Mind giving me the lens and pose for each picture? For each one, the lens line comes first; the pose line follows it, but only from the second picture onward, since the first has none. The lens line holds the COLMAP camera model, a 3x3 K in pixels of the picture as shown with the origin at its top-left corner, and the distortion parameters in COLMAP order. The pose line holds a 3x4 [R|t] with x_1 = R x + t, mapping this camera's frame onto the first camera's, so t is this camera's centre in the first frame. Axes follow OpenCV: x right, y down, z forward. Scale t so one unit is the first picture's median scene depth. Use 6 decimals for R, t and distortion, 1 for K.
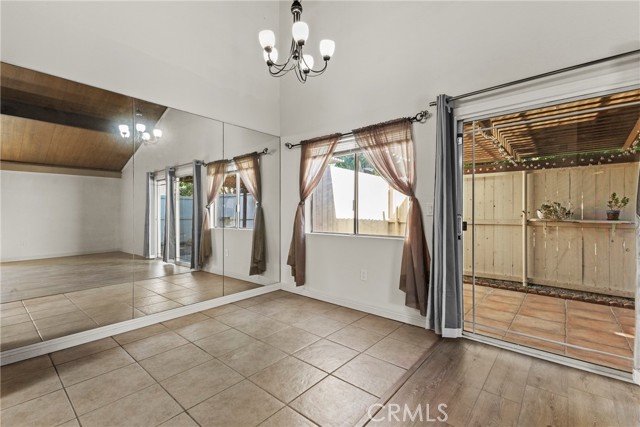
lens RADIAL K [[278.5, 0, 320.4], [0, 278.5, 210.1], [0, 0, 1]] dist [0.006920, -0.000099]
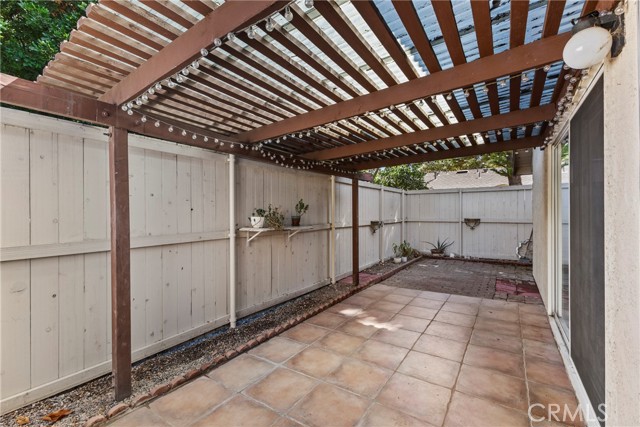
lens RADIAL K [[277.6, 0, 320.0], [0, 277.6, 213.5], [0, 0, 1]] dist [0.003570, 0.000156]
pose [[-0.112532, -0.002469, 0.993645, 0.017705], [-0.008094, 0.999966, 0.001568, -0.005022], [-0.993615, -0.007866, -0.112549, 0.459943]]
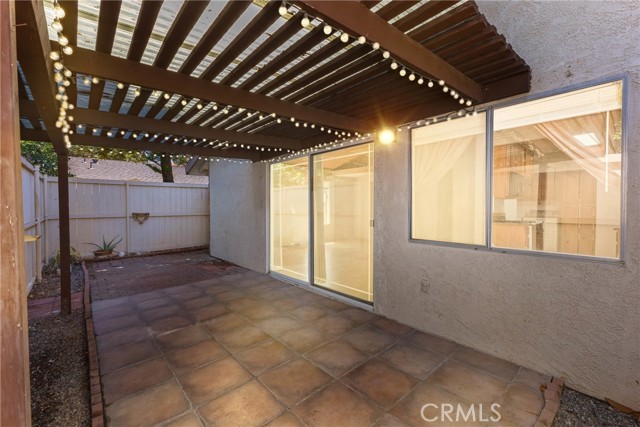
lens RADIAL K [[278.5, 0, 320.4], [0, 278.5, 210.1], [0, 0, 1]] dist [0.006920, -0.000099]
pose [[-0.991592, 0.003444, 0.129359, 0.167712], [0.004066, 0.999981, 0.004550, -0.002347], [-0.129341, 0.005037, -0.991587, 0.653829]]
